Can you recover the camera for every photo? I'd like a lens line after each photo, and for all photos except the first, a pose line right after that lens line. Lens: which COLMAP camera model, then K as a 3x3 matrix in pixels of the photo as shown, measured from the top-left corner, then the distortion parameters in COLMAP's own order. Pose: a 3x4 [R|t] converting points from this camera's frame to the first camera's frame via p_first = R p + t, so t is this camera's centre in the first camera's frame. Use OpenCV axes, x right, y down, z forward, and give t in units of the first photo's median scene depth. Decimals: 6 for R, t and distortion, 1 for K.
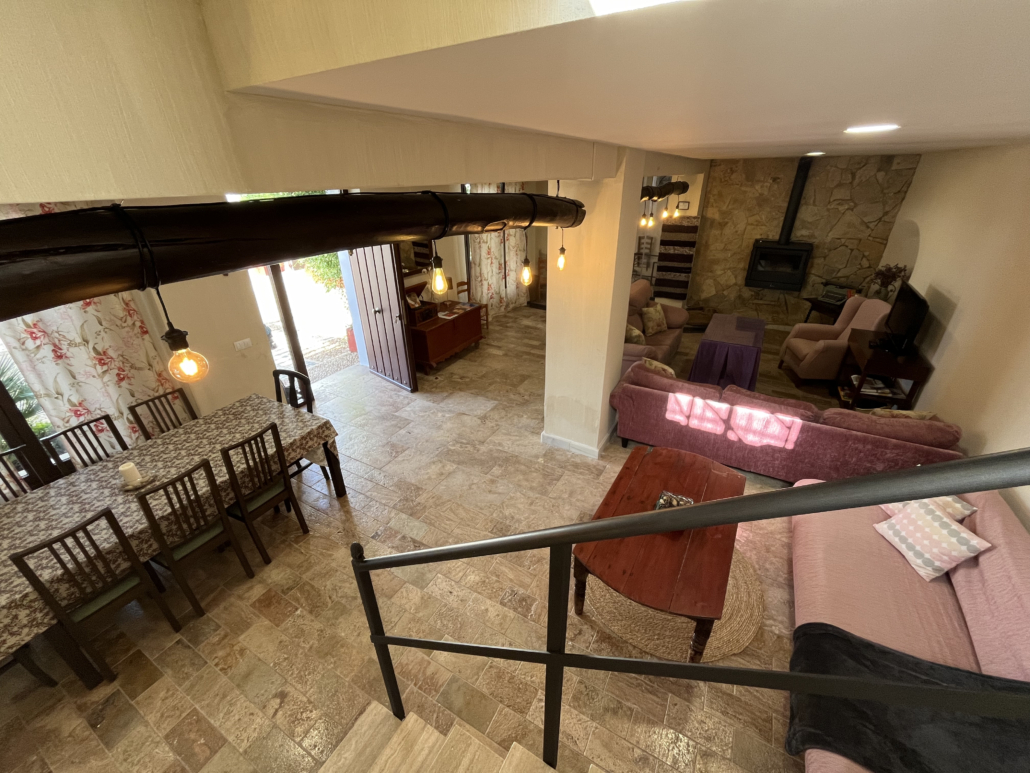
lens RADIAL K [[413.1, 0, 515.0], [0, 413.1, 386.5], [0, 0, 1]] dist [0.000754, 0.000251]
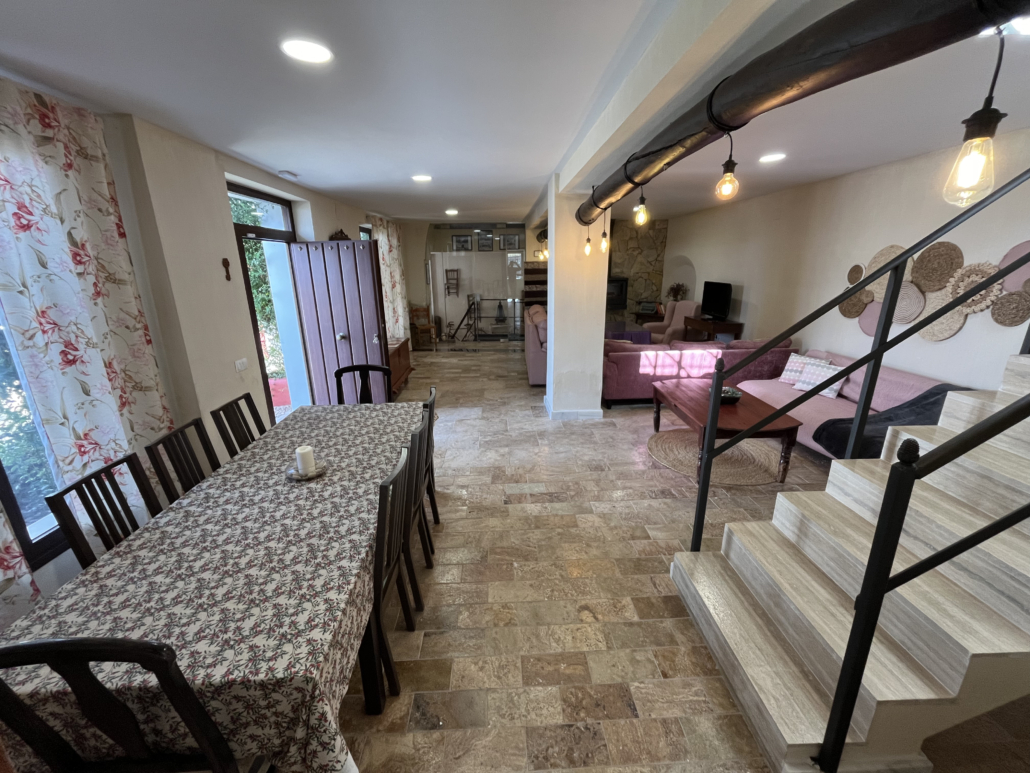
lens RADIAL K [[417.5, 0, 515.0], [0, 417.5, 386.5], [0, 0, 1]] dist [-0.007884, 0.000214]
pose [[0.841883, -0.148145, 0.518929, -0.735712], [0.249824, 0.959330, -0.131429, 0.210744], [-0.478353, 0.240289, 0.844653, 0.068918]]
